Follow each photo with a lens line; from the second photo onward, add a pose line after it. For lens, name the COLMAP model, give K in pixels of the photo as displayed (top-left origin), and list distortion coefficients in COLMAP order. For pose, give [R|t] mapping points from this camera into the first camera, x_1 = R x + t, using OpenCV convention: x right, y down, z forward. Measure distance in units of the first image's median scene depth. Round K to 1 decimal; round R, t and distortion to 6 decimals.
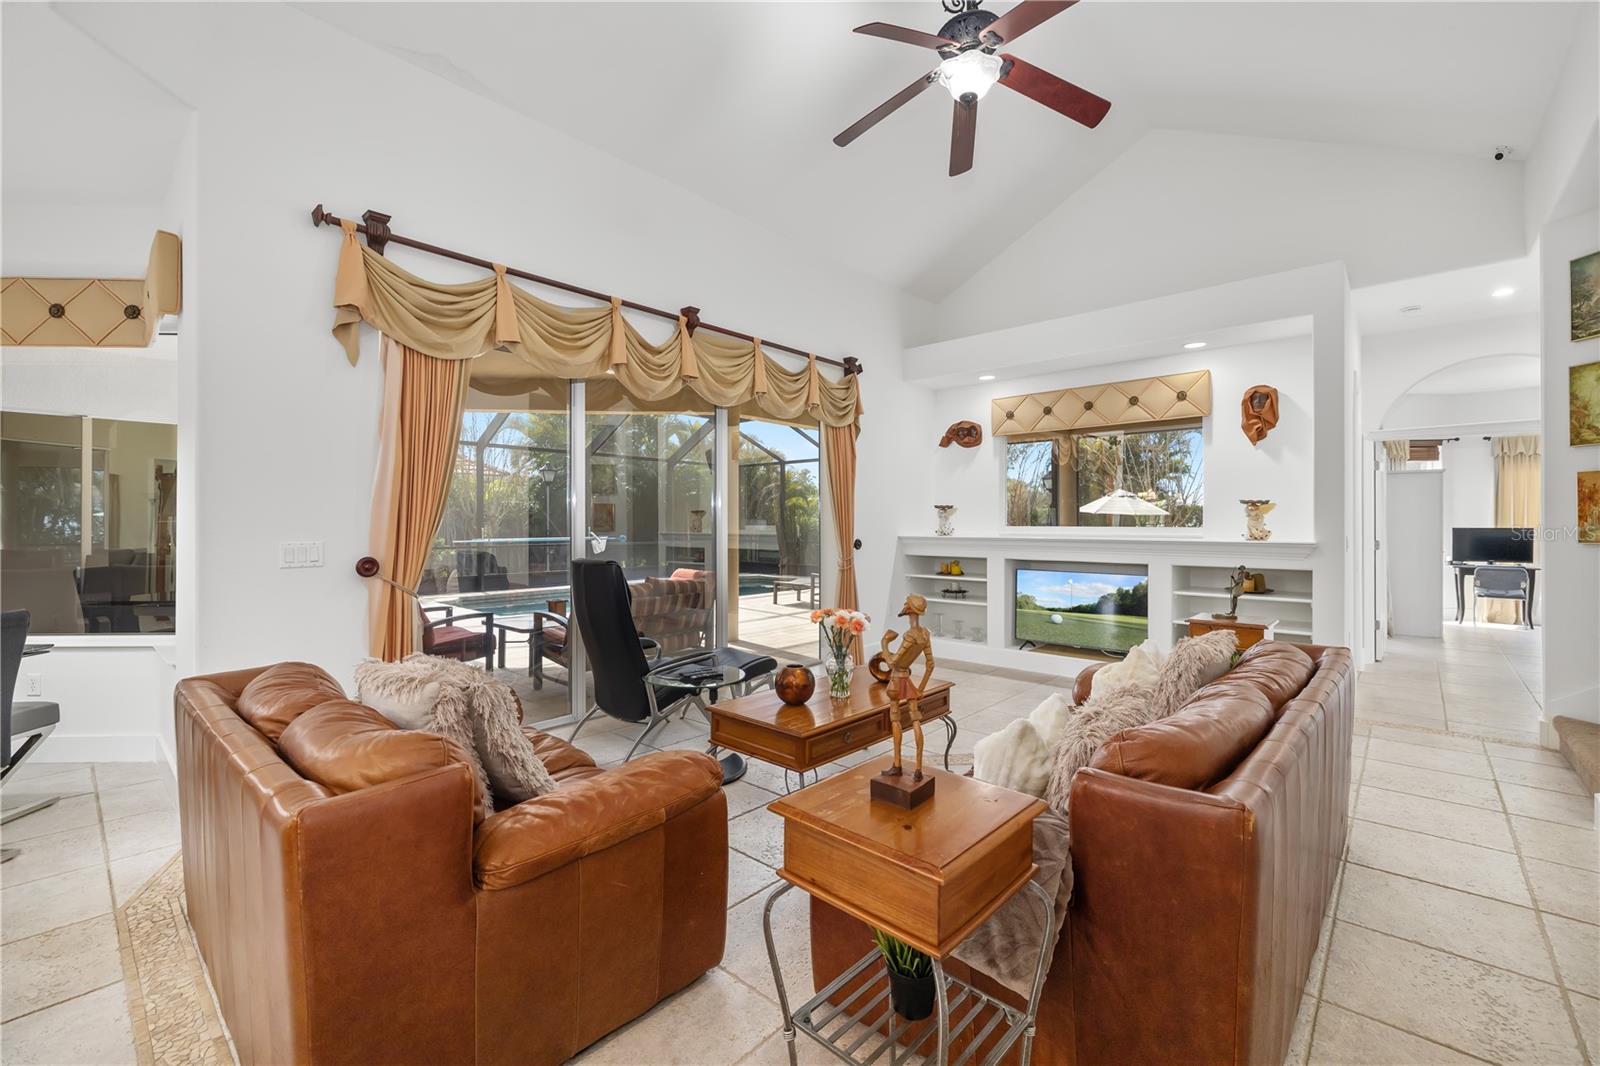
lens RADIAL K [[676.9, 0, 801.7], [0, 676.9, 522.3], [0, 0, 1]] dist [-0.000576, -0.000979]
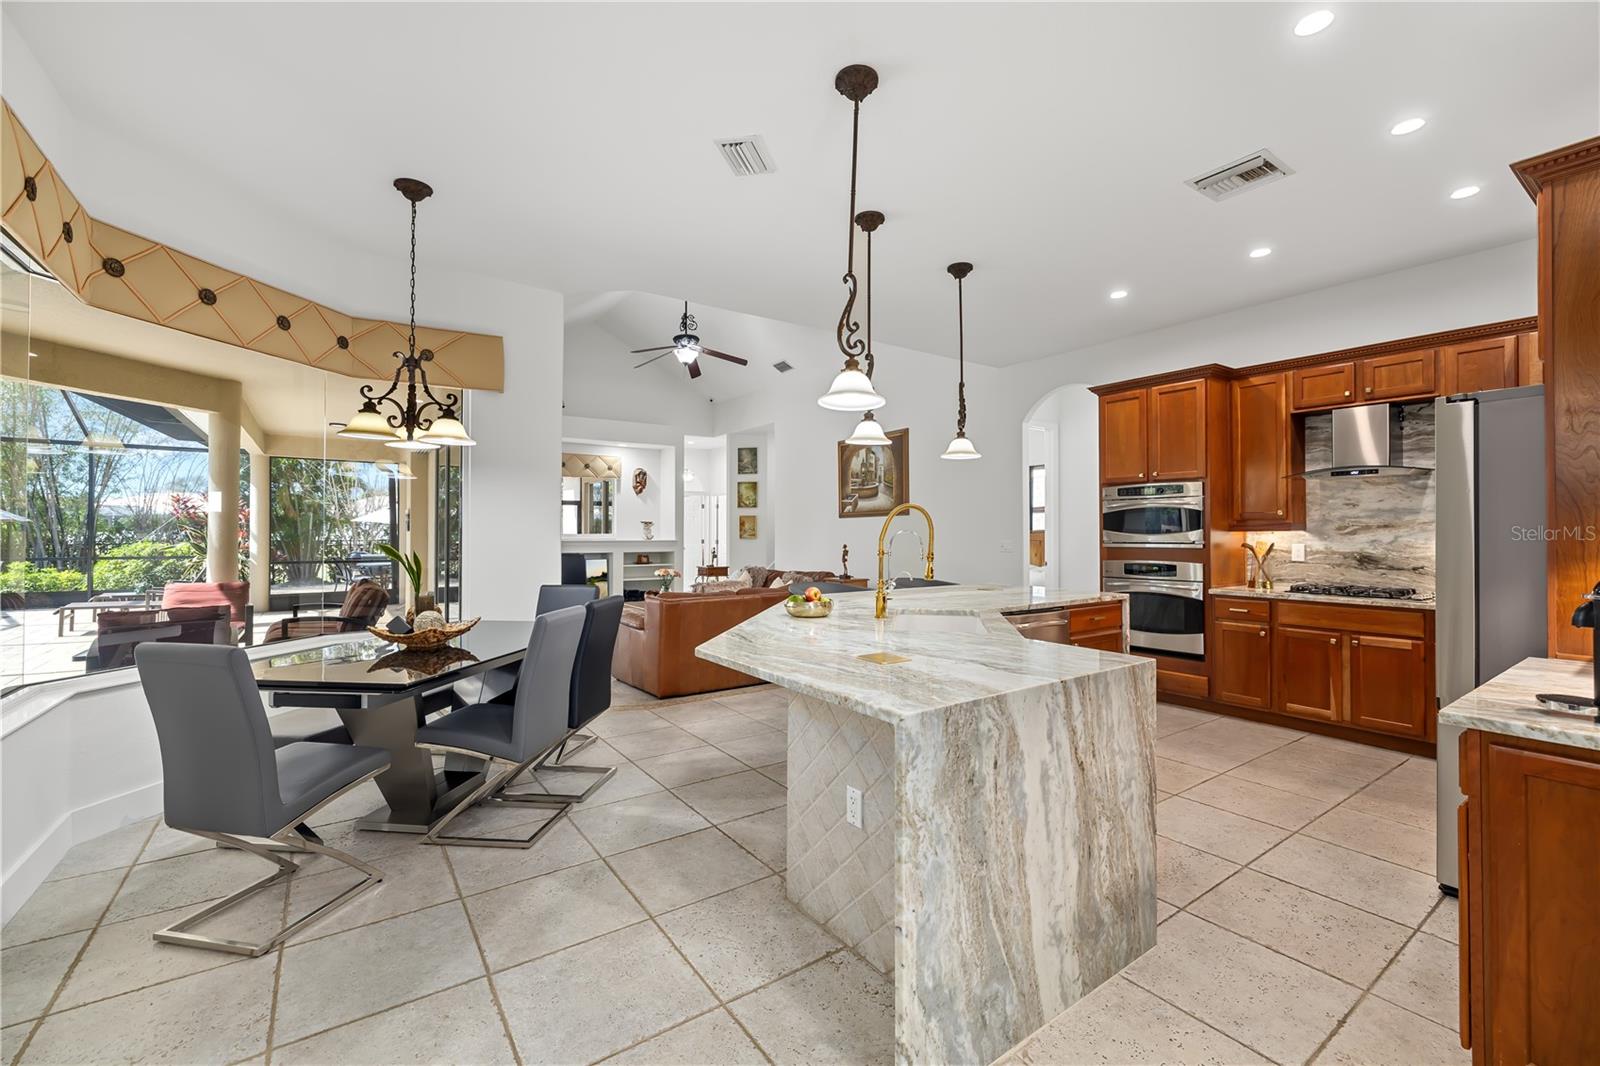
lens RADIAL K [[676.9, 0, 808.1], [0, 676.9, 520.5], [0, 0, 1]] dist [-0.000576, -0.000979]
pose [[0.218564, 0.019923, 0.975619, -1.410461], [-0.001107, 0.999796, -0.020169, 0.008379], [-0.975822, 0.003328, 0.218541, -0.003992]]
